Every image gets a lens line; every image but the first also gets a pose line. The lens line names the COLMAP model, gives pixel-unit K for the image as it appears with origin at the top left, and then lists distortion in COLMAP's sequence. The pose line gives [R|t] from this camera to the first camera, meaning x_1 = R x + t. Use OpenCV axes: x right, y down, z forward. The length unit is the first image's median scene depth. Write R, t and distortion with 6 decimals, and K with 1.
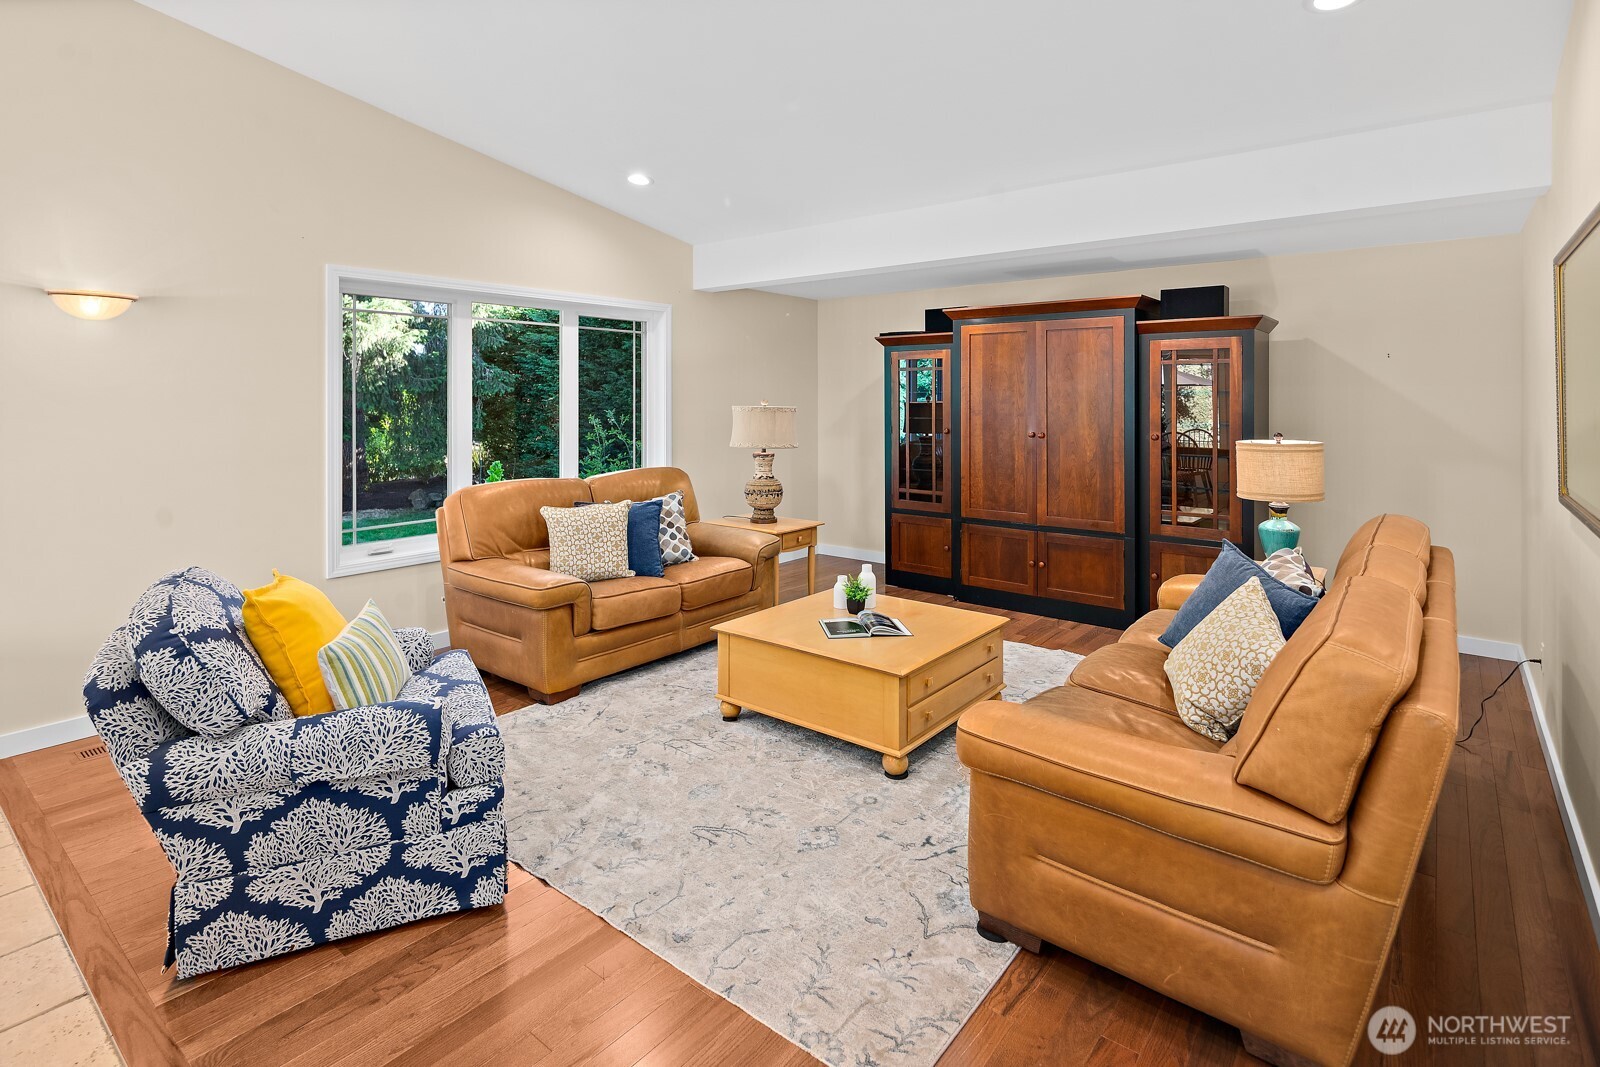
lens RADIAL K [[797.9, 0, 786.6], [0, 797.9, 399.7], [0, 0, 1]] dist [0.003264, -0.001127]
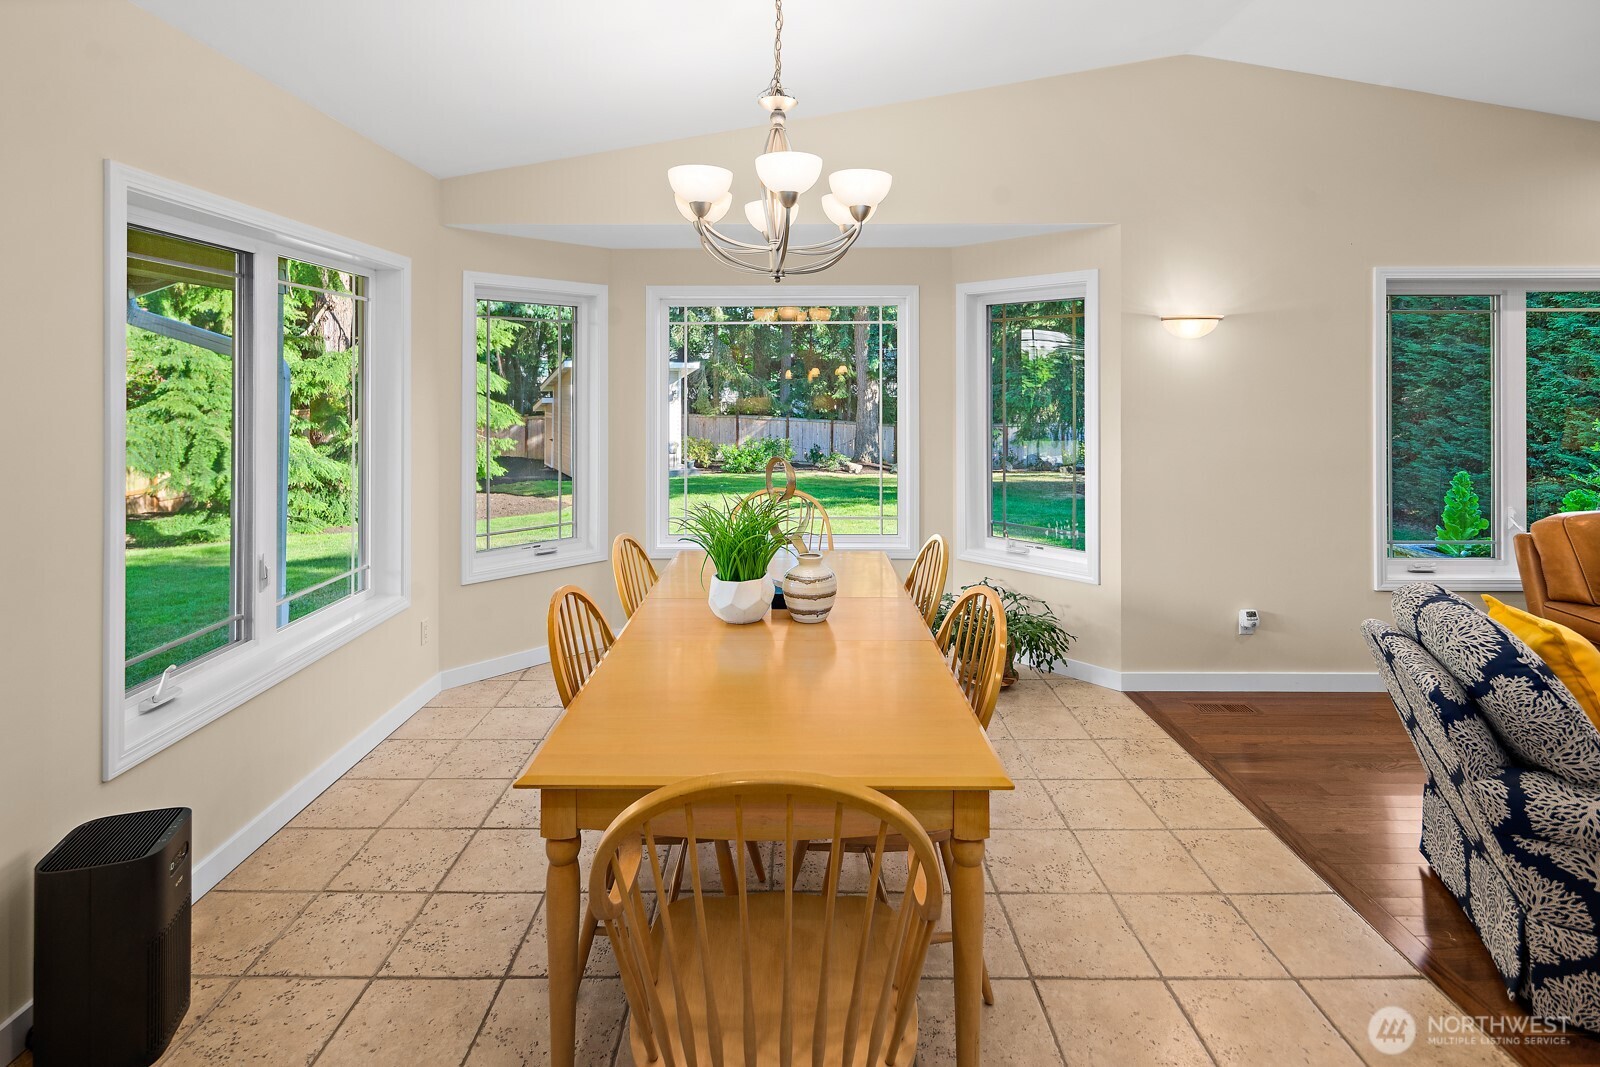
lens RADIAL K [[786.8, 0, 791.3], [0, 786.8, 381.5], [0, 0, 1]] dist [0.002493, -0.001231]
pose [[0.628630, -0.003008, -0.777698, -0.322074], [-0.000749, 0.999990, -0.004472, -0.029659], [0.777704, 0.003394, 0.628622, -0.183183]]
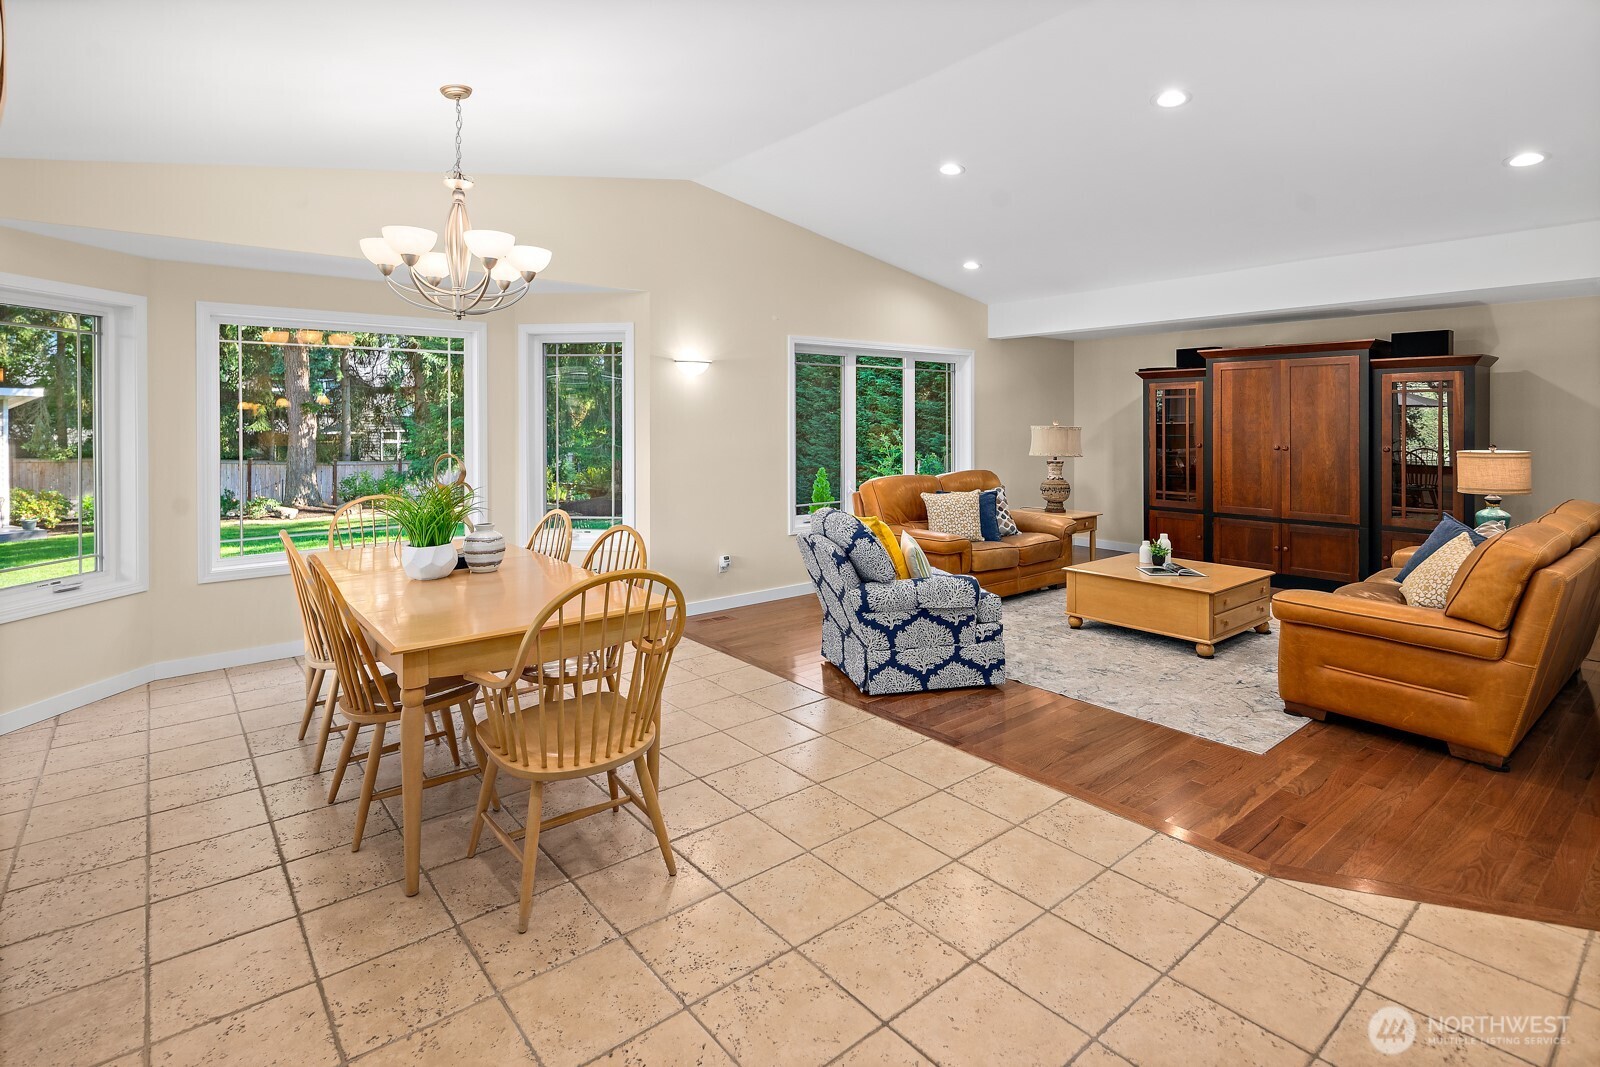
lens RADIAL K [[784.6, 0, 785.9], [0, 784.6, 424.7], [0, 0, 1]] dist [0.002518, -0.001020]
pose [[0.978260, -0.000611, -0.207383, -0.304558], [0.001340, 0.999993, 0.003378, 0.001712], [0.207379, -0.003582, 0.978254, -0.598497]]
